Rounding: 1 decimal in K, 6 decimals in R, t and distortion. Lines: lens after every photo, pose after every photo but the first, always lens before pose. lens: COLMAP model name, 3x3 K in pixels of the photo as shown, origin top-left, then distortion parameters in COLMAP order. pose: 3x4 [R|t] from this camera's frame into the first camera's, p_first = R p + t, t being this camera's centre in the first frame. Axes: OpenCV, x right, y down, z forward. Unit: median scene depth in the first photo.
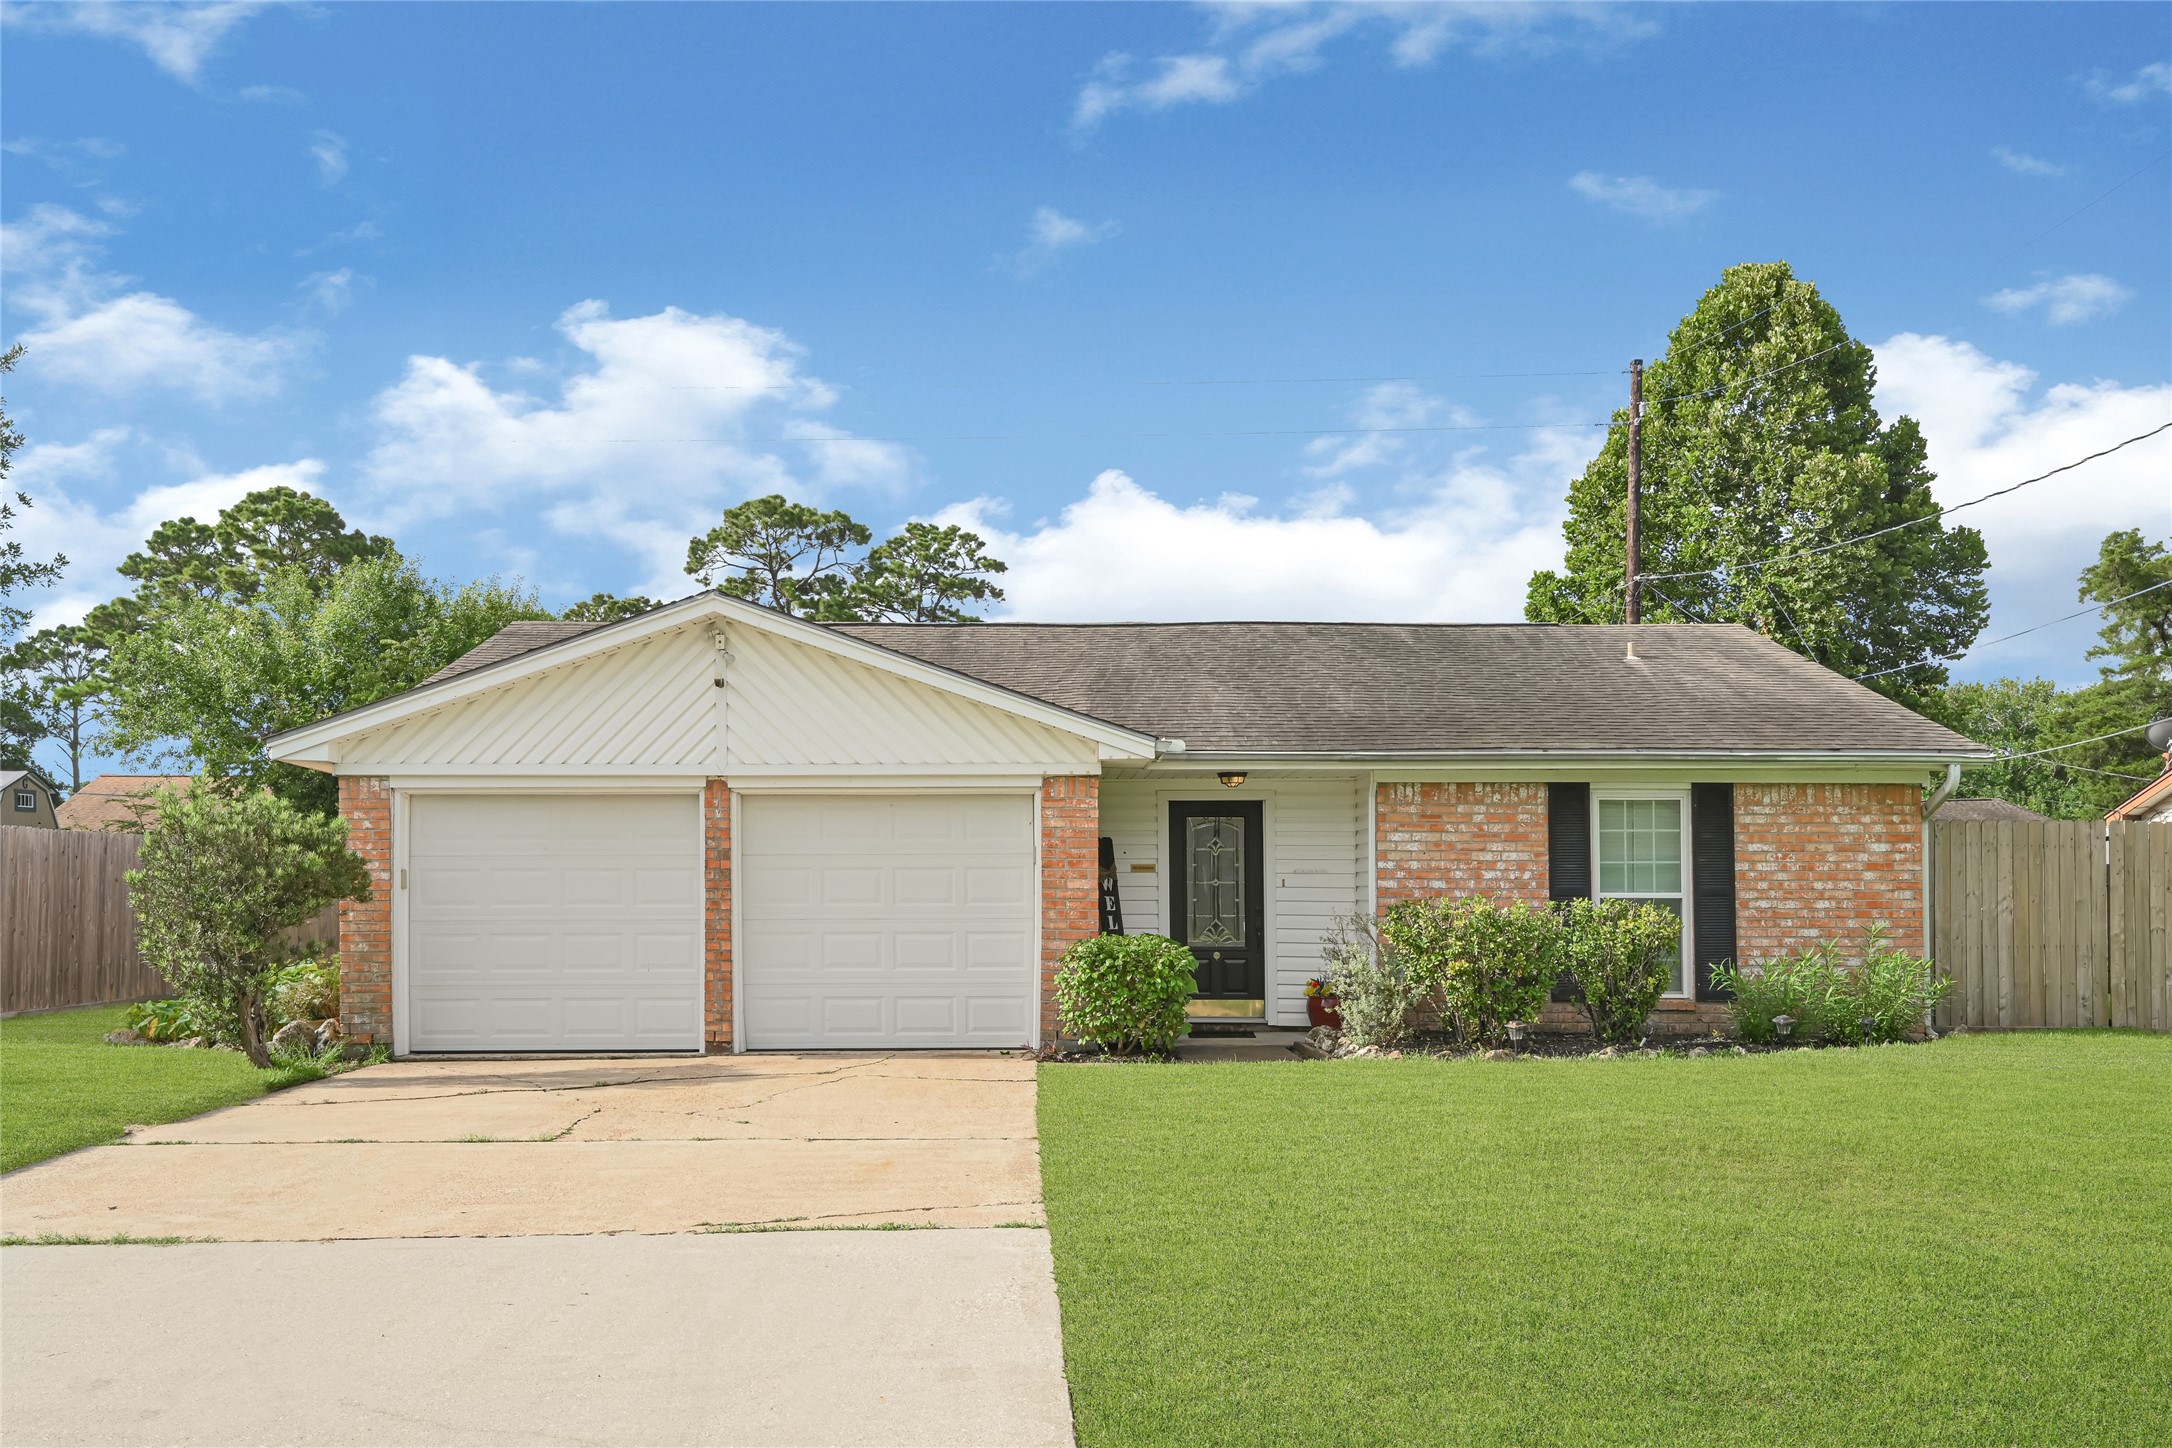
lens RADIAL K [[1603.5, 0, 1086.0], [0, 1603.5, 724.0], [0, 0, 1]] dist [-0.009520, -0.001350]
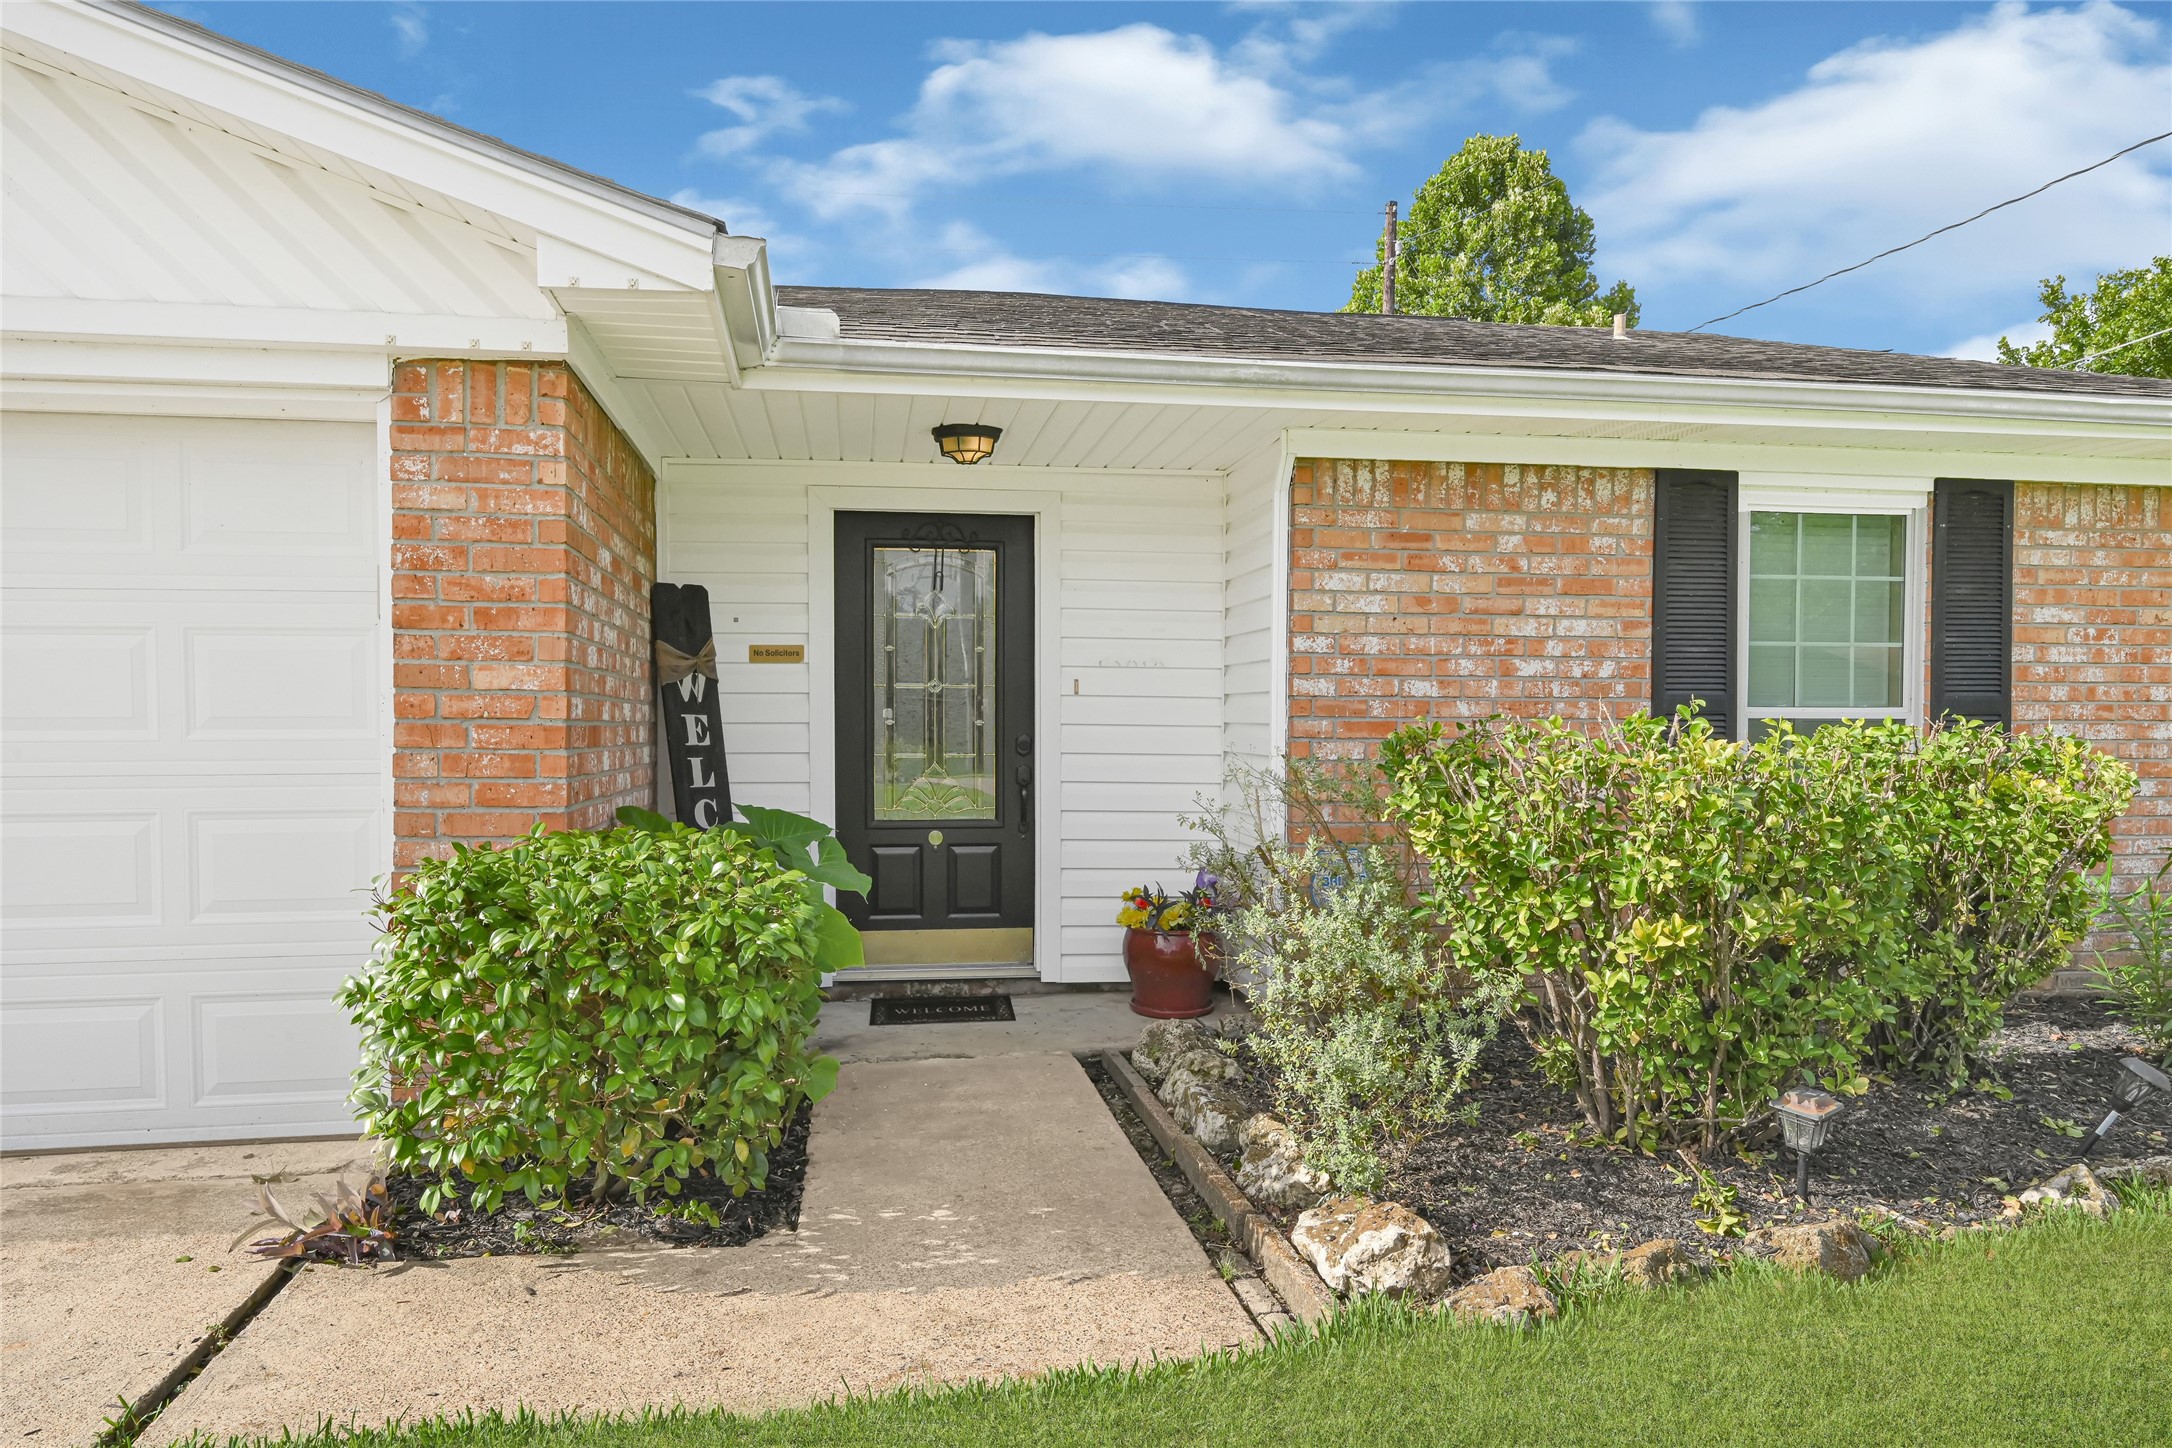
lens RADIAL K [[1603.5, 0, 1086.0], [0, 1603.5, 724.0], [0, 0, 1]] dist [-0.009520, -0.001350]
pose [[0.989288, 0.000002, 0.145977, 0.060083], [-0.016145, 0.993866, 0.109405, 0.061922], [-0.145082, -0.110590, 0.983220, 0.565748]]
